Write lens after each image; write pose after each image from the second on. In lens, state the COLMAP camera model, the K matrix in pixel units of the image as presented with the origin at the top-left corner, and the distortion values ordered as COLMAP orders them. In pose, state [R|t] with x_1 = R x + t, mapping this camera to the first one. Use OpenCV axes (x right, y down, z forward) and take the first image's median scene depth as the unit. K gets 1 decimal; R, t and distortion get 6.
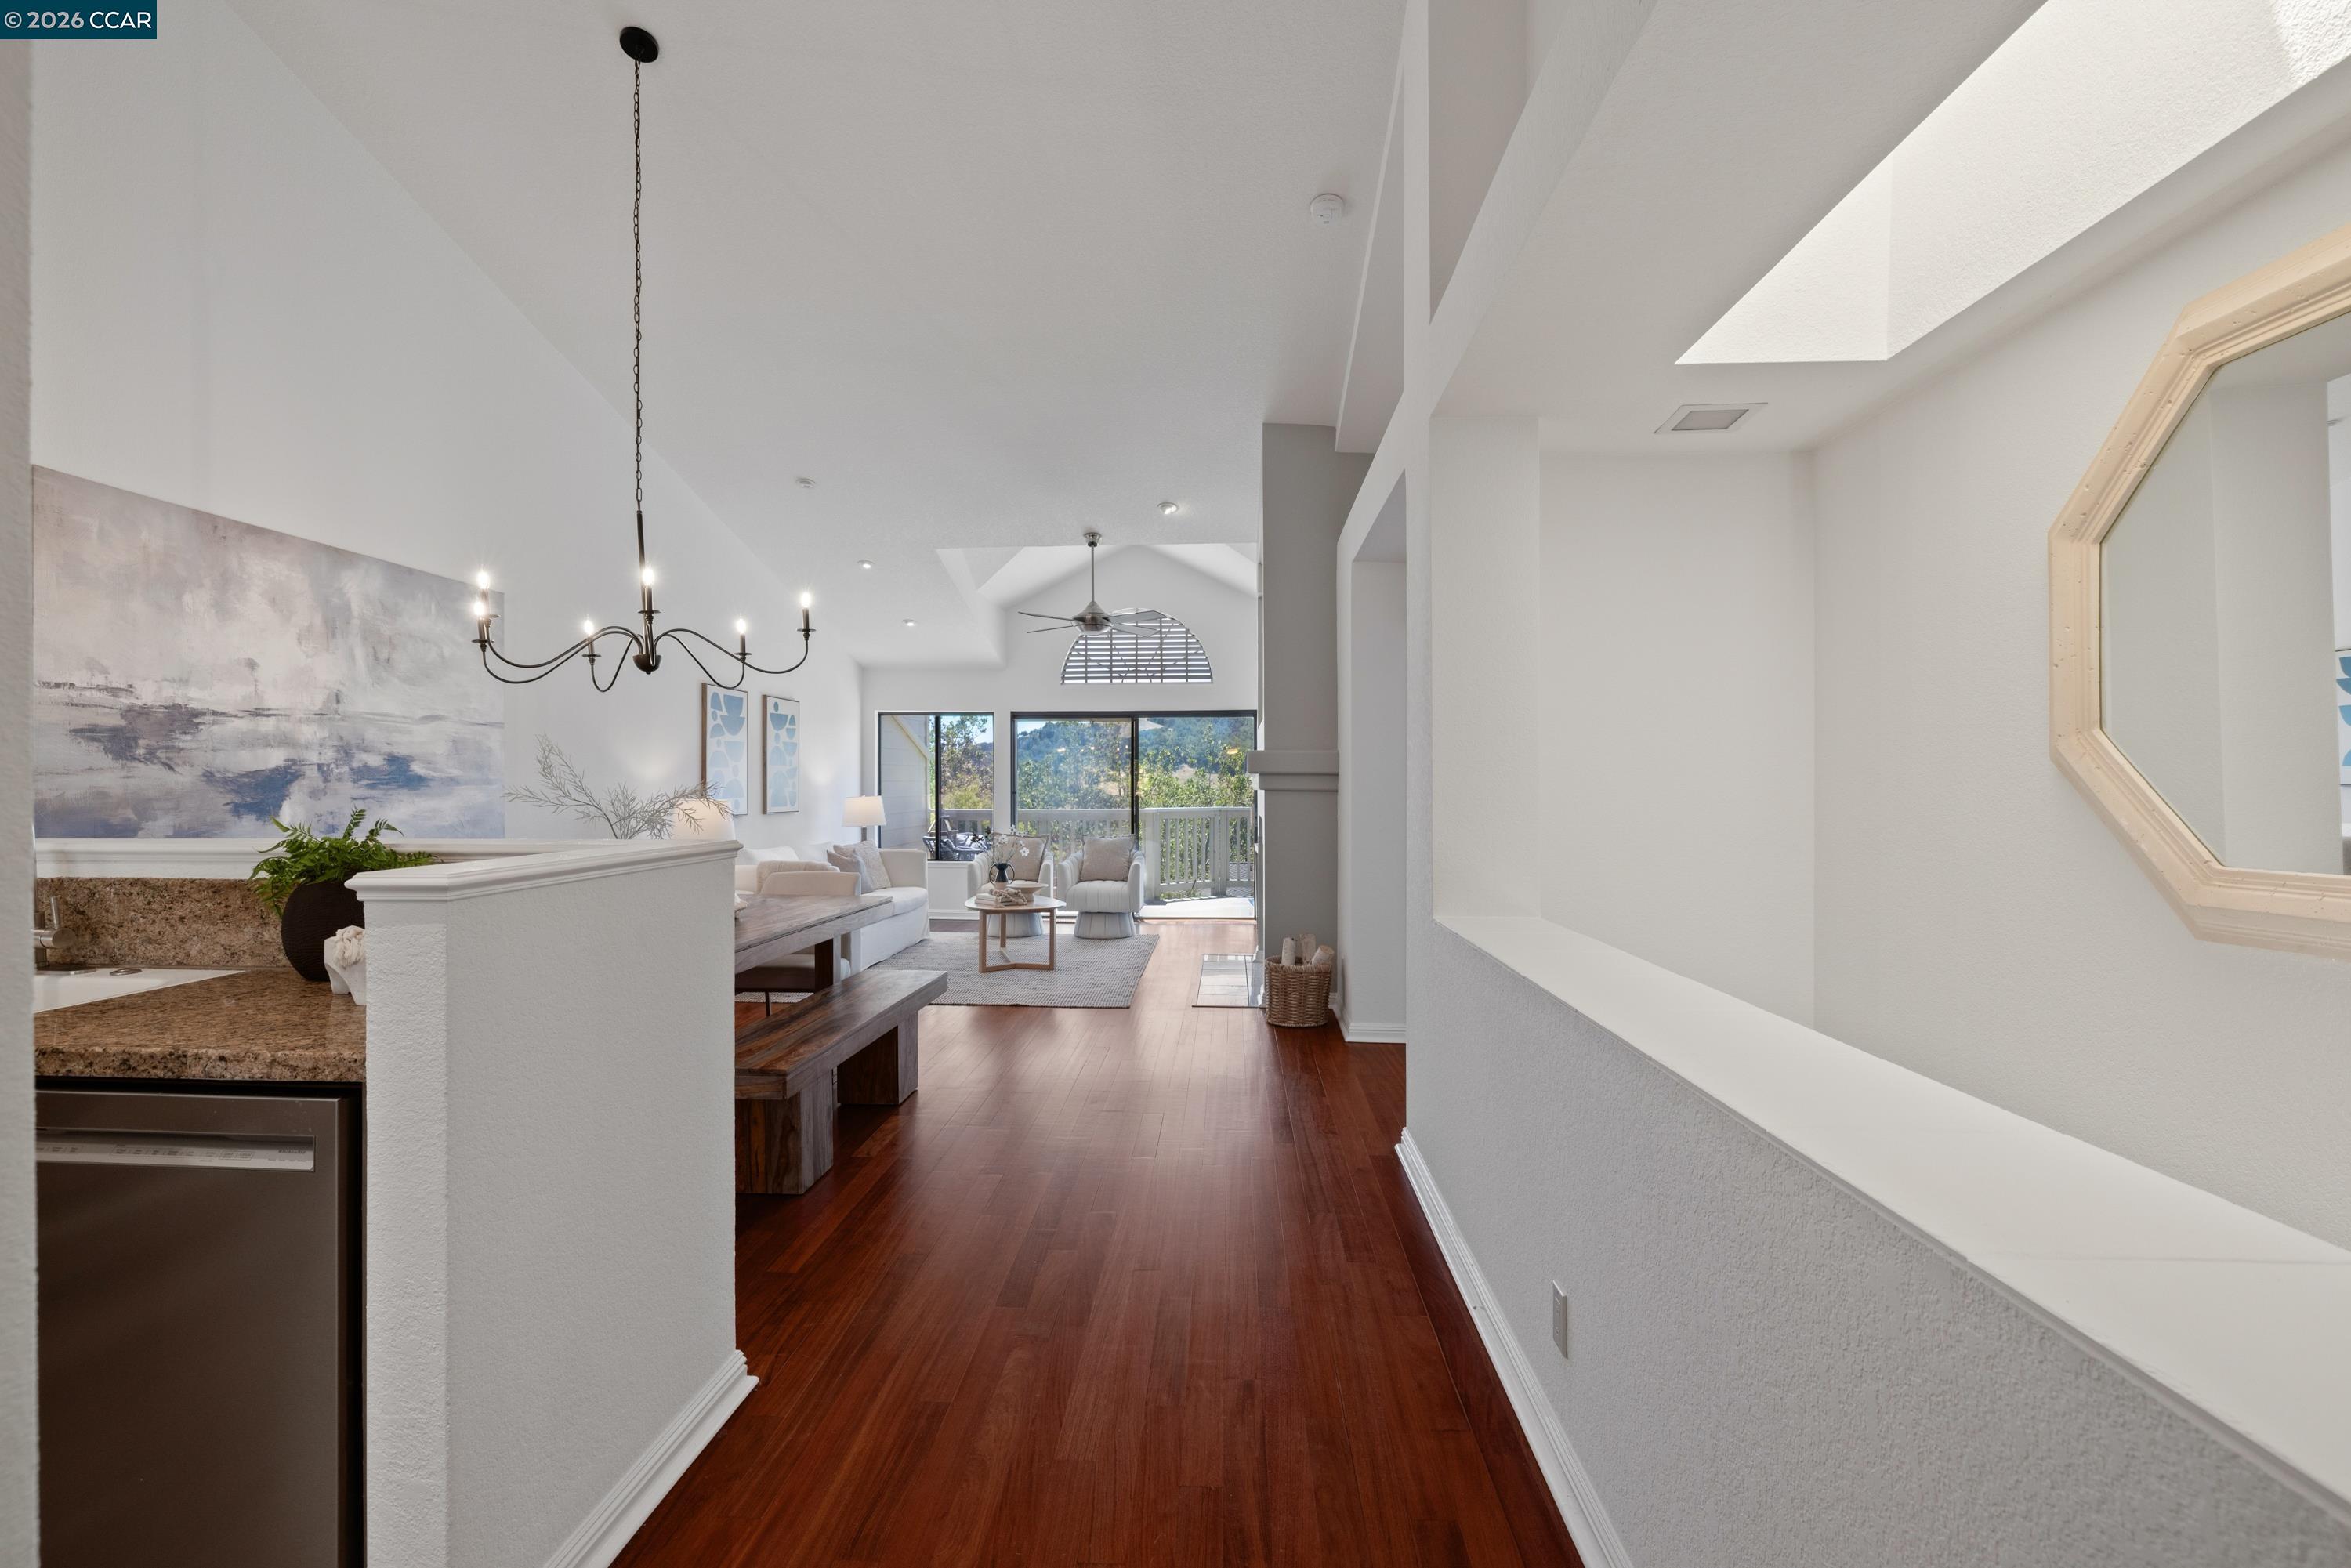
lens RADIAL K [[1062.3, 0, 1161.0], [0, 1062.3, 787.7], [0, 0, 1]] dist [0.000452, 0.000183]
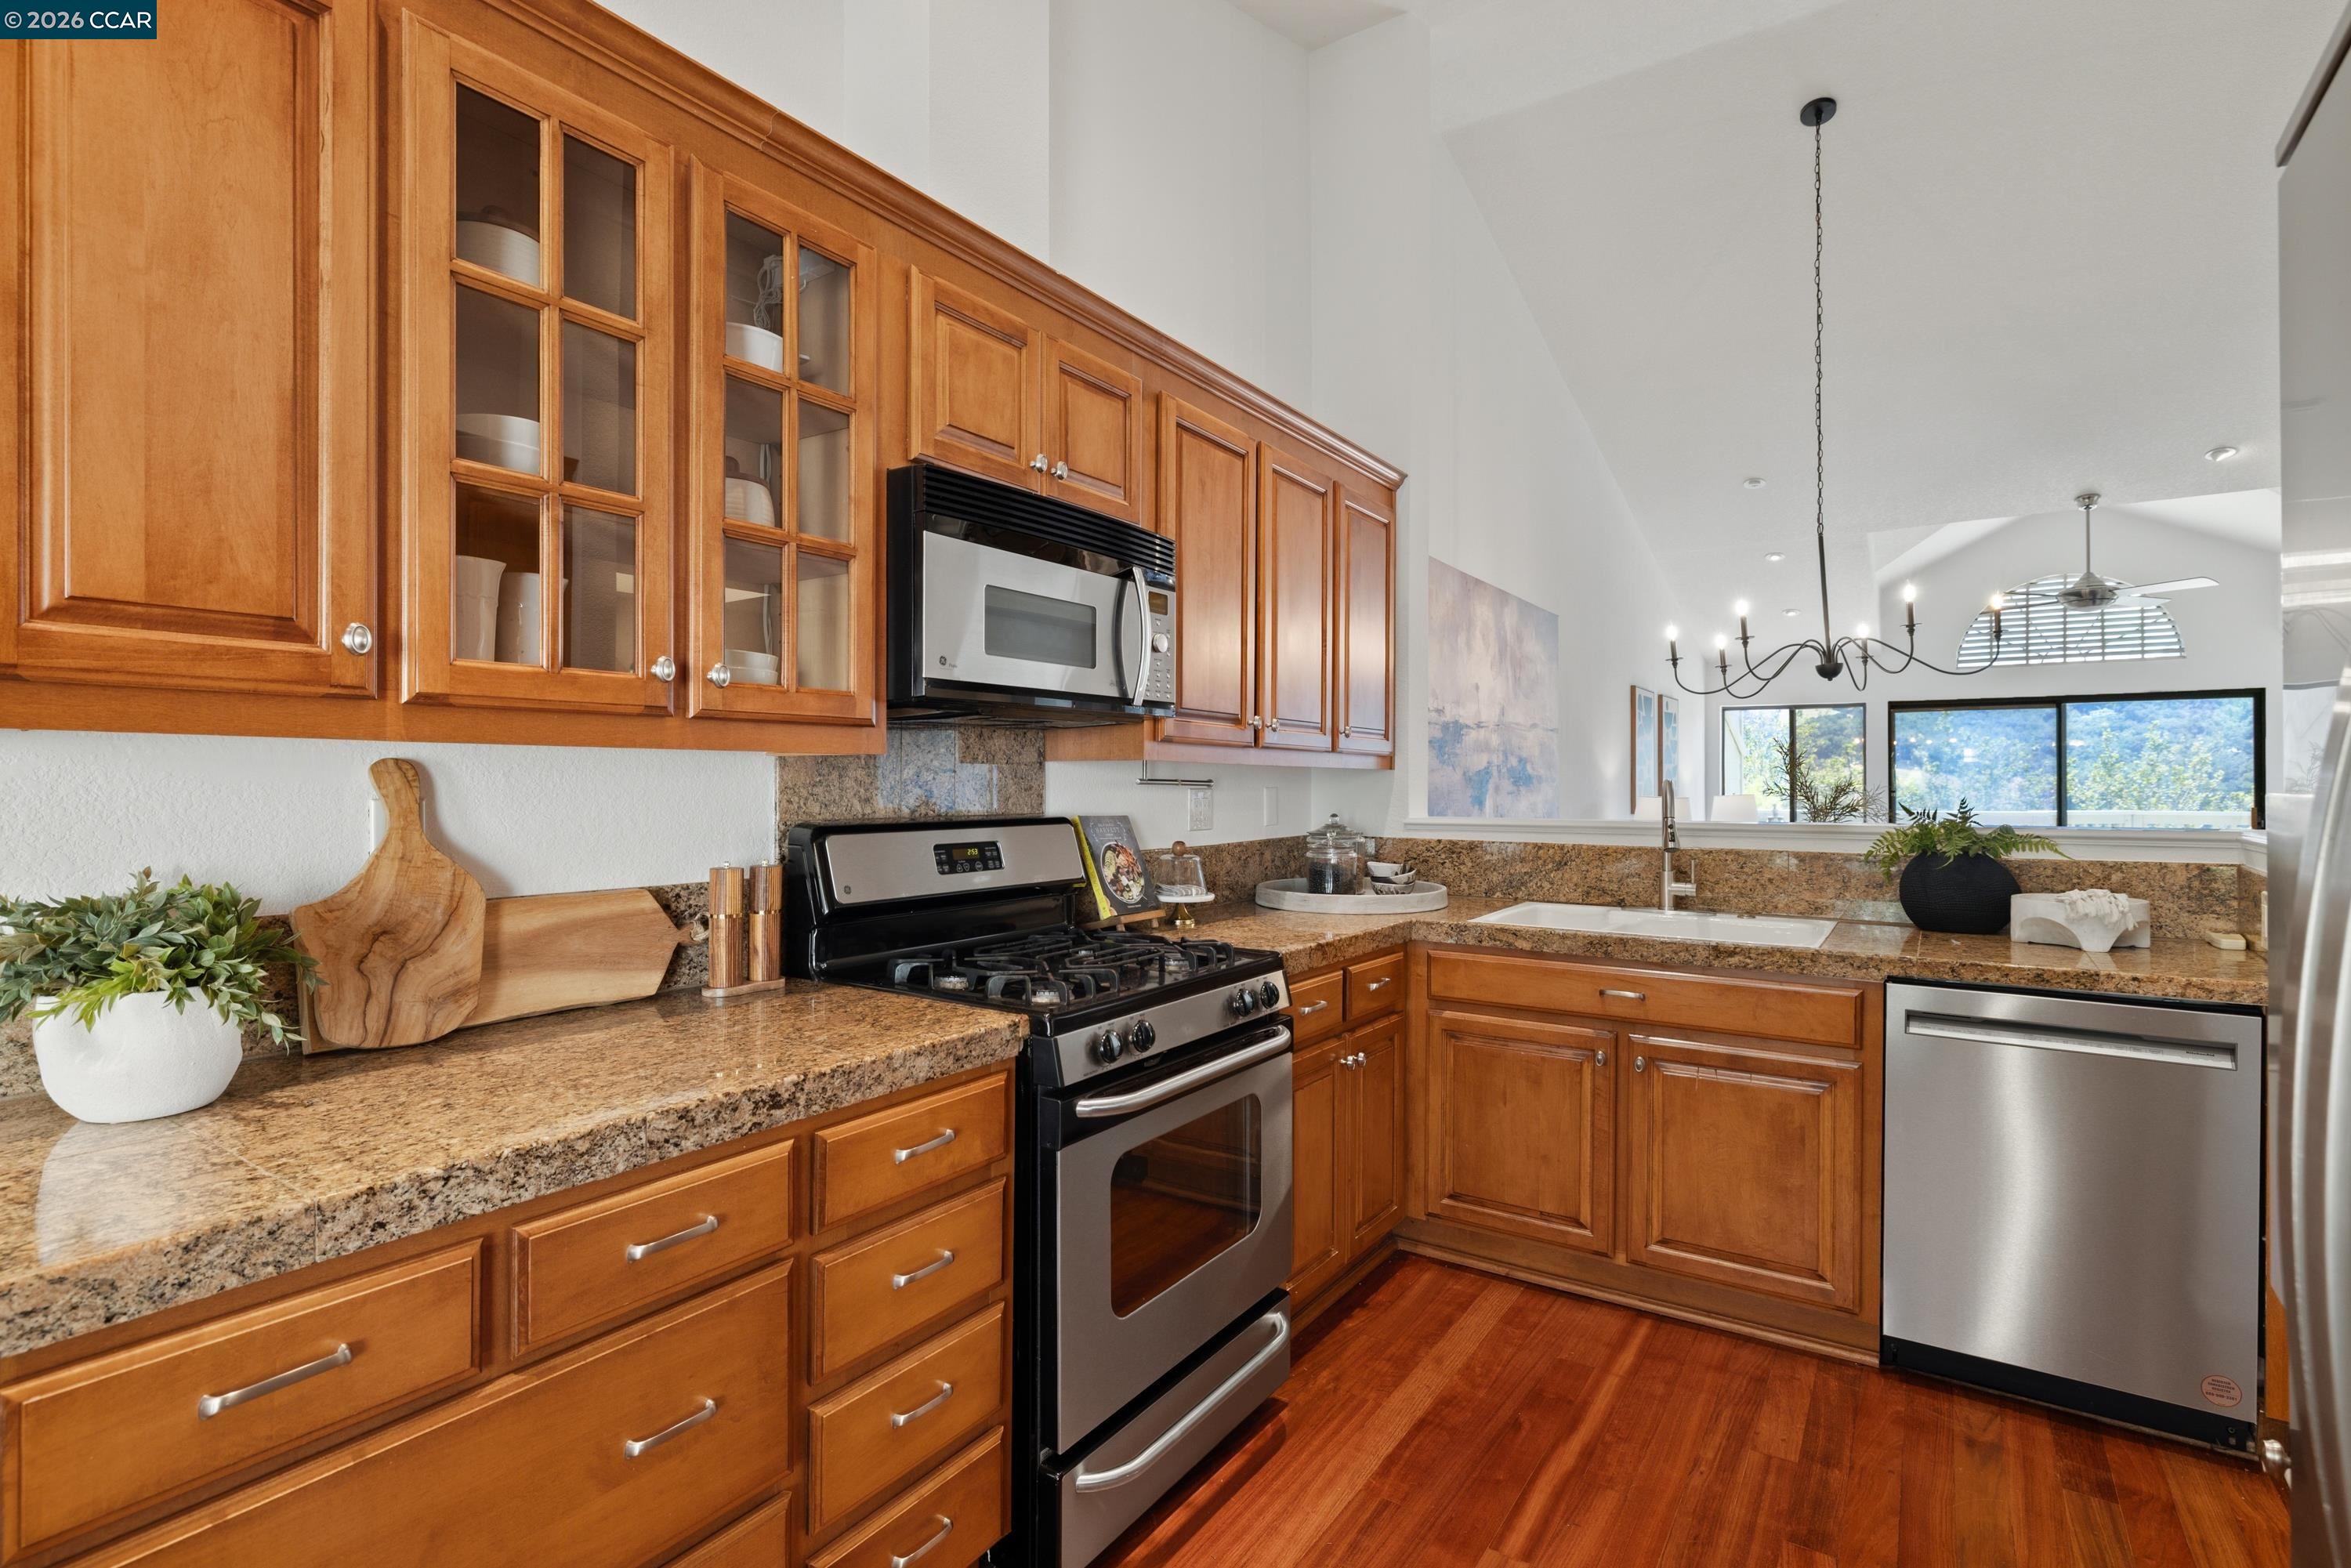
lens RADIAL K [[1122.8, 0, 1175.5], [0, 1122.8, 784.0], [0, 0, 1]] dist [-0.003346, 0.000058]
pose [[0.863467, -0.000230, -0.504406, -0.306638], [-0.001328, 0.999995, -0.002729, 0.002477], [0.504404, 0.003026, 0.863462, -0.215429]]
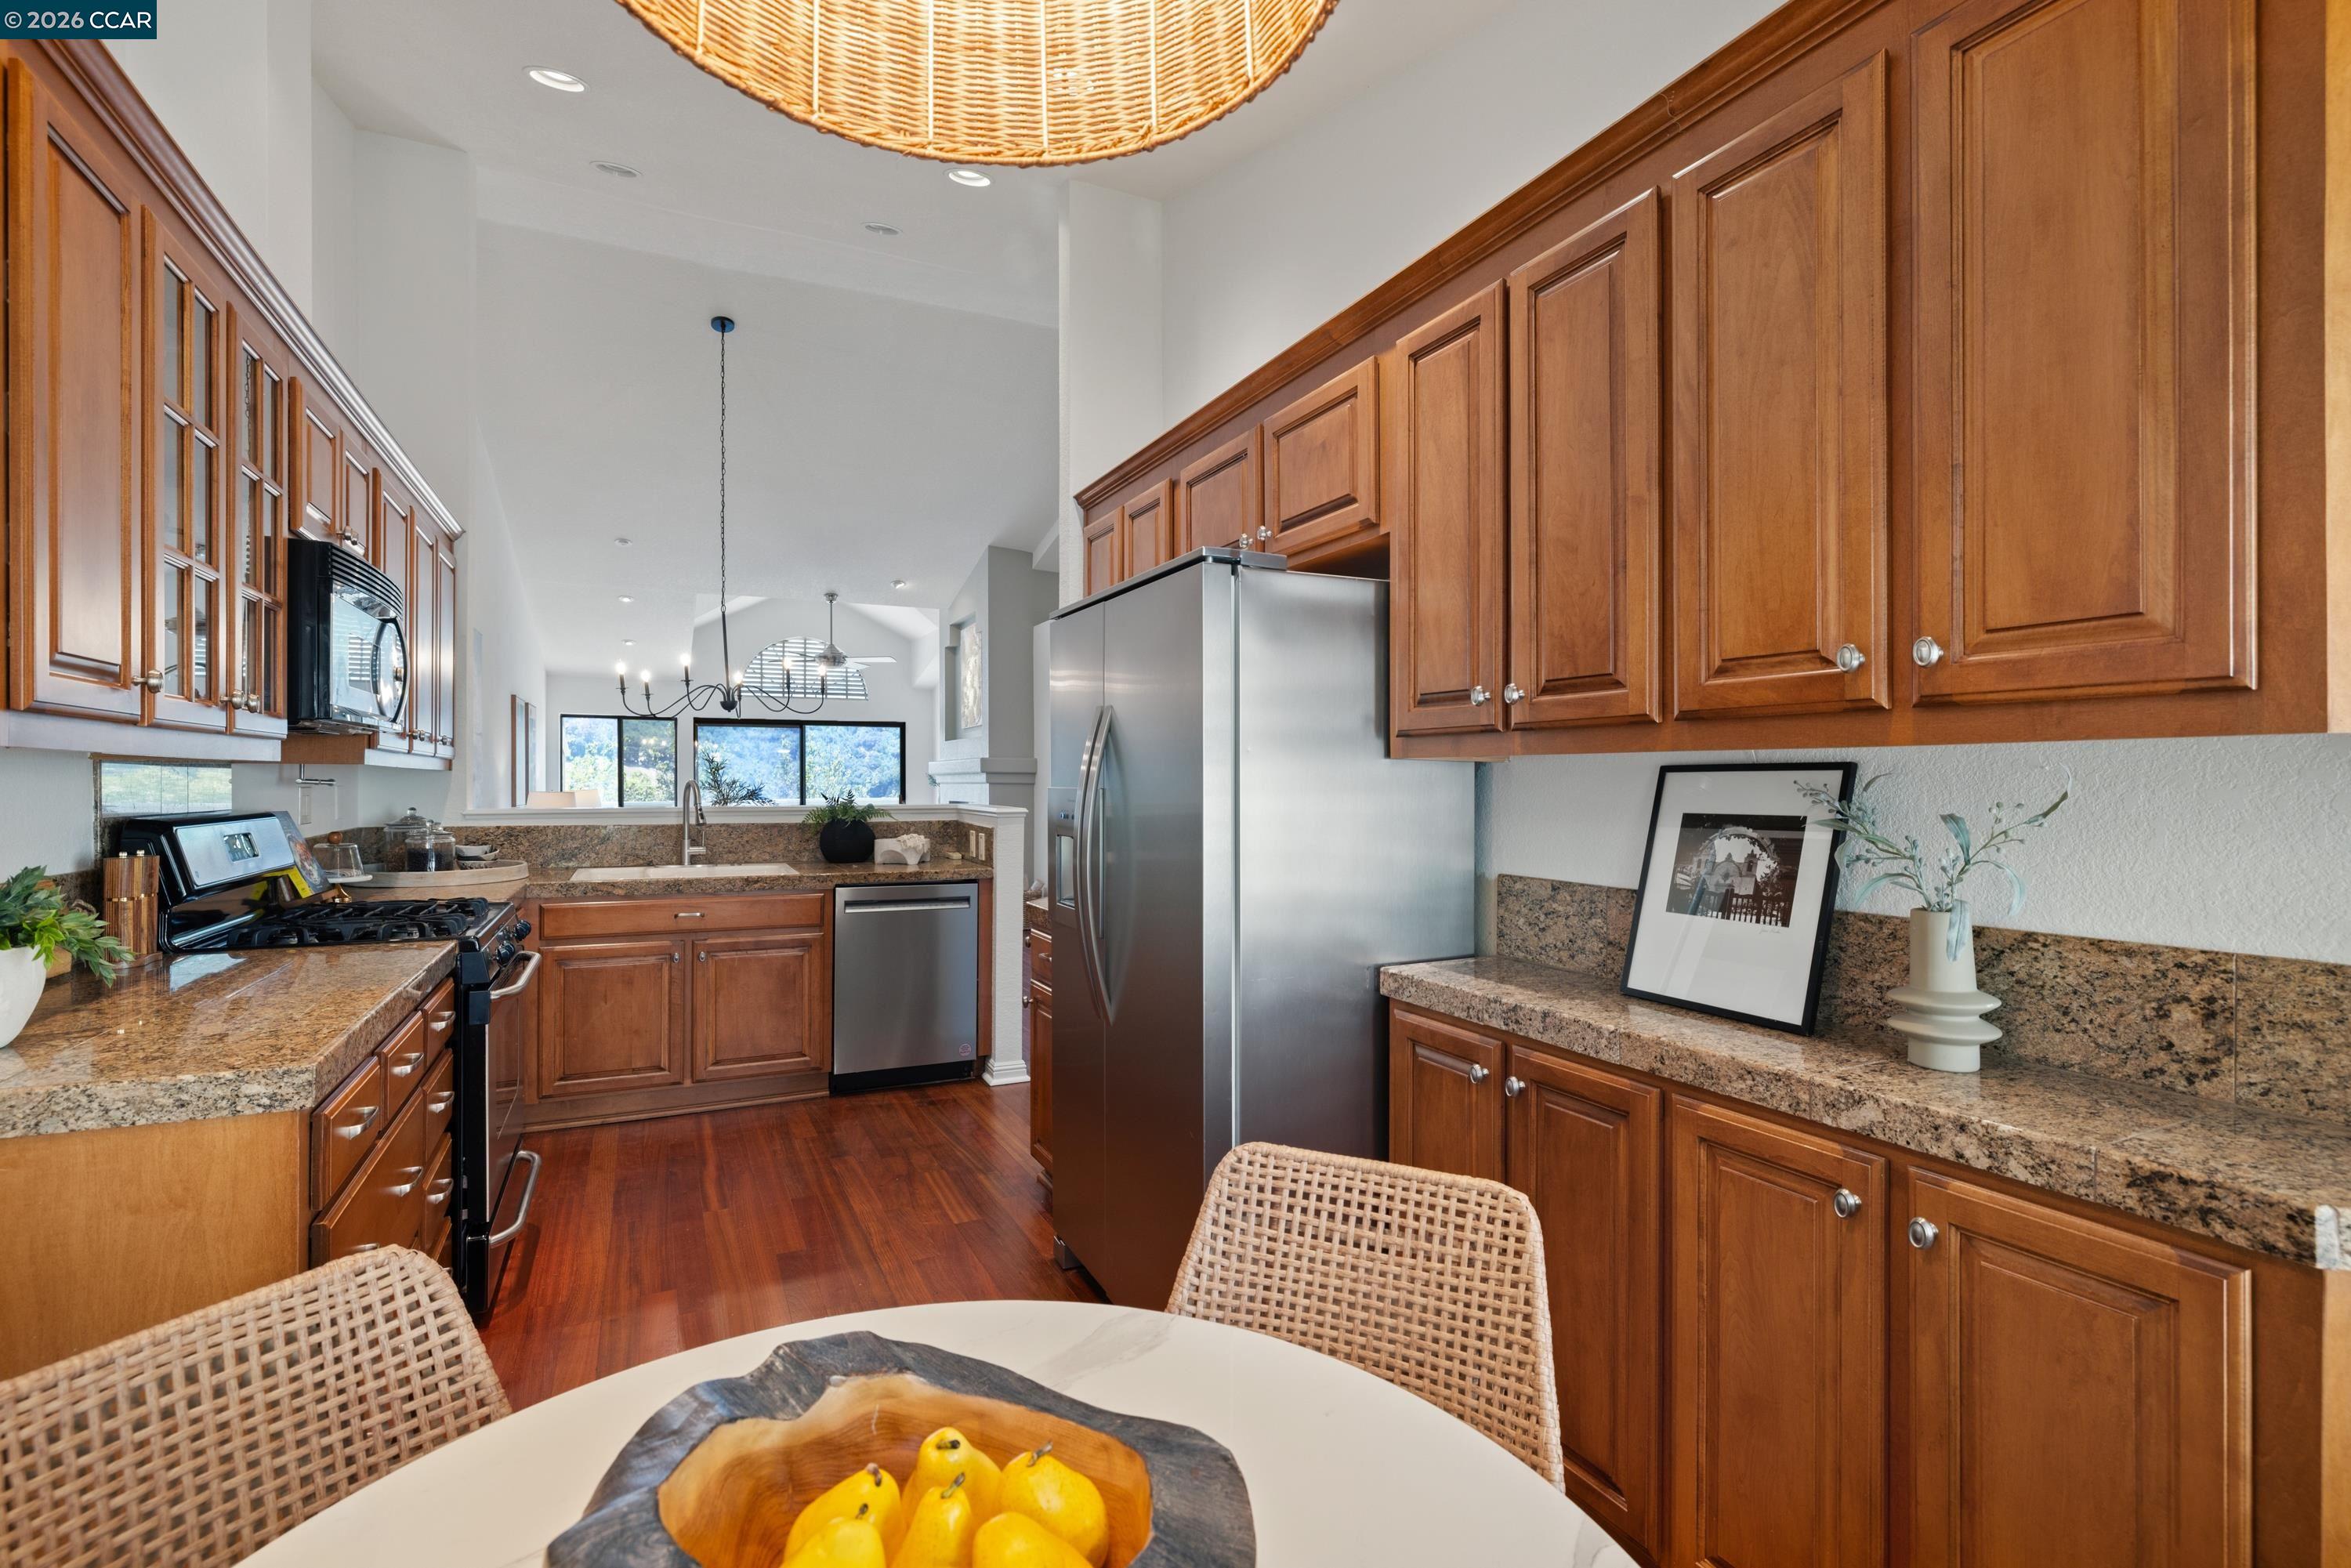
lens RADIAL K [[1062.3, 0, 1161.0], [0, 1062.3, 787.7], [0, 0, 1]] dist [0.000452, 0.000183]
pose [[0.870657, -0.002546, 0.491884, -0.449710], [0.000367, 0.999990, 0.004528, 0.001343], [-0.491891, -0.003762, 0.870649, -0.471131]]
